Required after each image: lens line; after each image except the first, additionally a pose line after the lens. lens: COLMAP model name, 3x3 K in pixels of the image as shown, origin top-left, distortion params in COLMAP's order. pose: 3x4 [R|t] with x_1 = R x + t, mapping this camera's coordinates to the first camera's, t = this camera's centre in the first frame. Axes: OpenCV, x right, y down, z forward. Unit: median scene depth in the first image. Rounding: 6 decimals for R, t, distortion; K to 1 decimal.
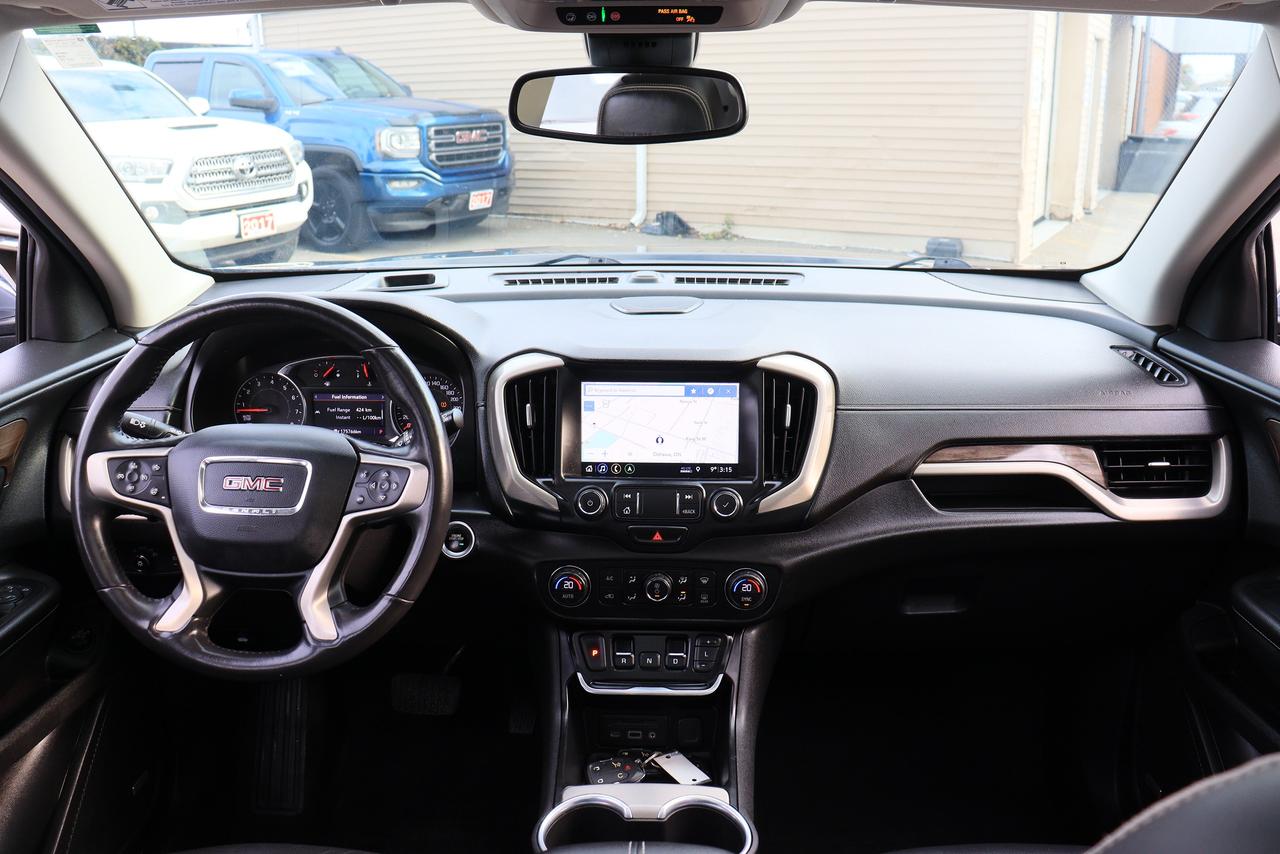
lens RADIAL K [[1065.6, 0, 639.0], [0, 1065.6, 433.3], [0, 0, 1]] dist [-0.138845, 0.080597]
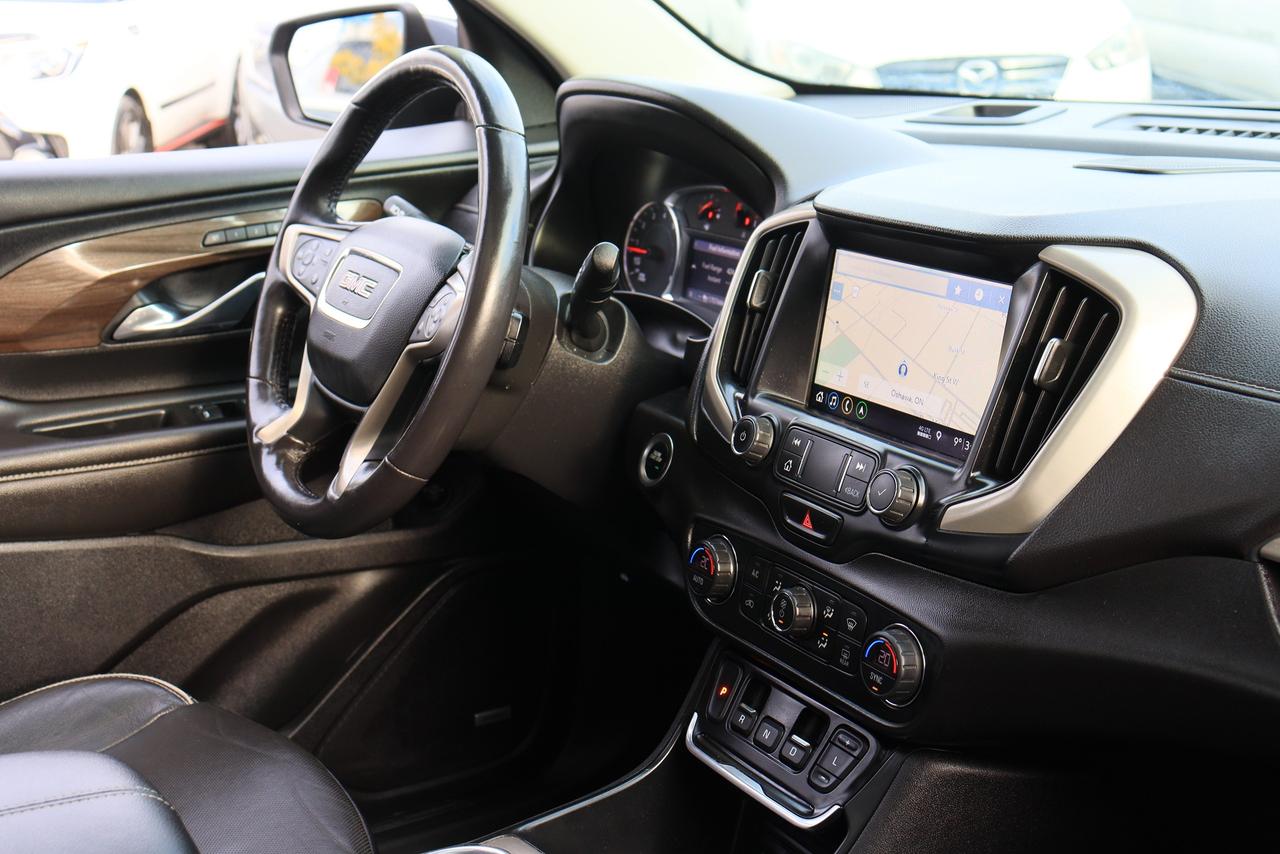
lens RADIAL K [[1731.3, 0, 637.4], [0, 1731.3, 432.9], [0, 0, 1]] dist [0.090543, 0.000000]
pose [[0.529692, 0.211197, -0.821476, 0.714337], [-0.239304, 0.966370, 0.094143, -0.014161], [0.813732, 0.146716, 0.562418, 0.394792]]
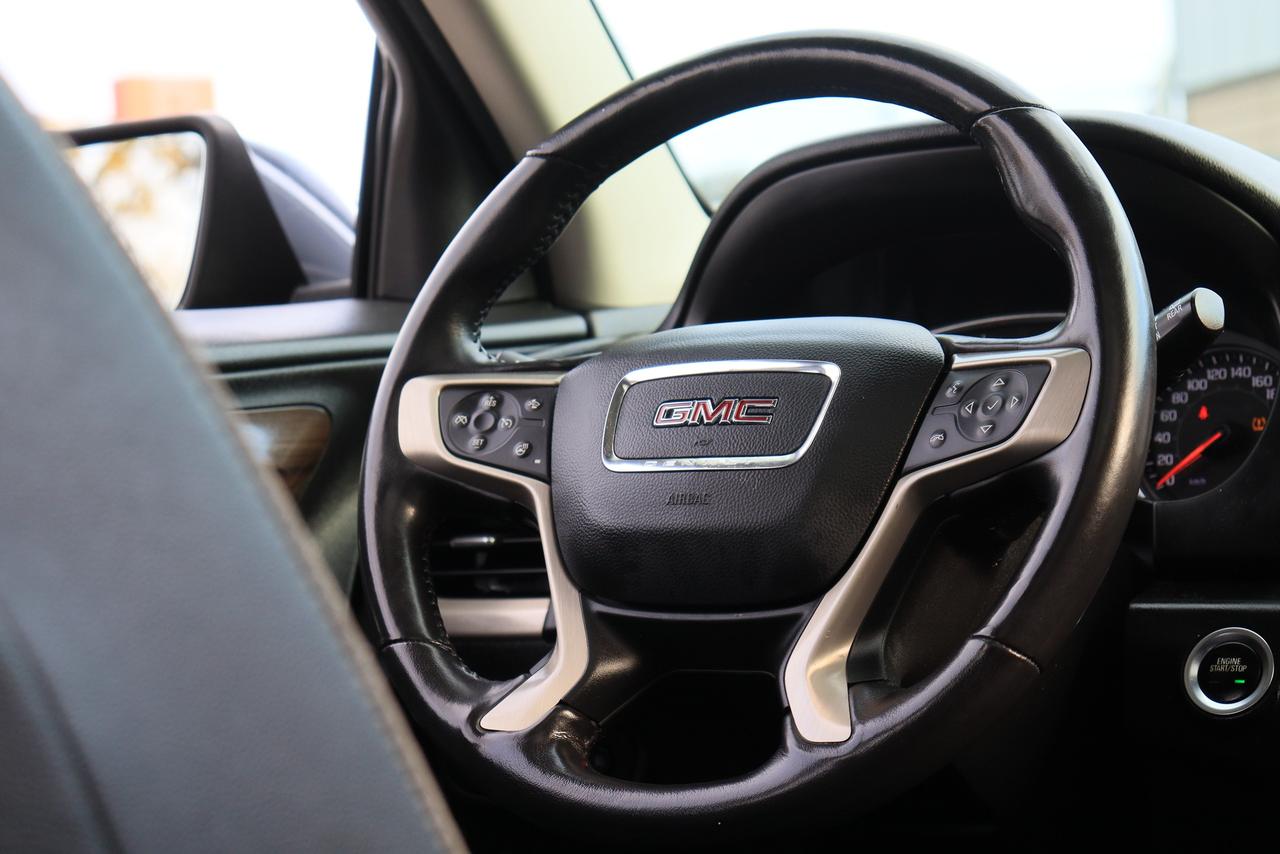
lens RADIAL K [[3174.6, 0, 634.7], [0, 3174.6, 421.4], [0, 0, 1]] dist [0.420530, 0.000000]
pose [[0.864339, -0.049201, -0.500497, 0.247062], [-0.106047, 0.954994, -0.277021, 0.375691], [0.491601, 0.292516, 0.820221, -0.118604]]
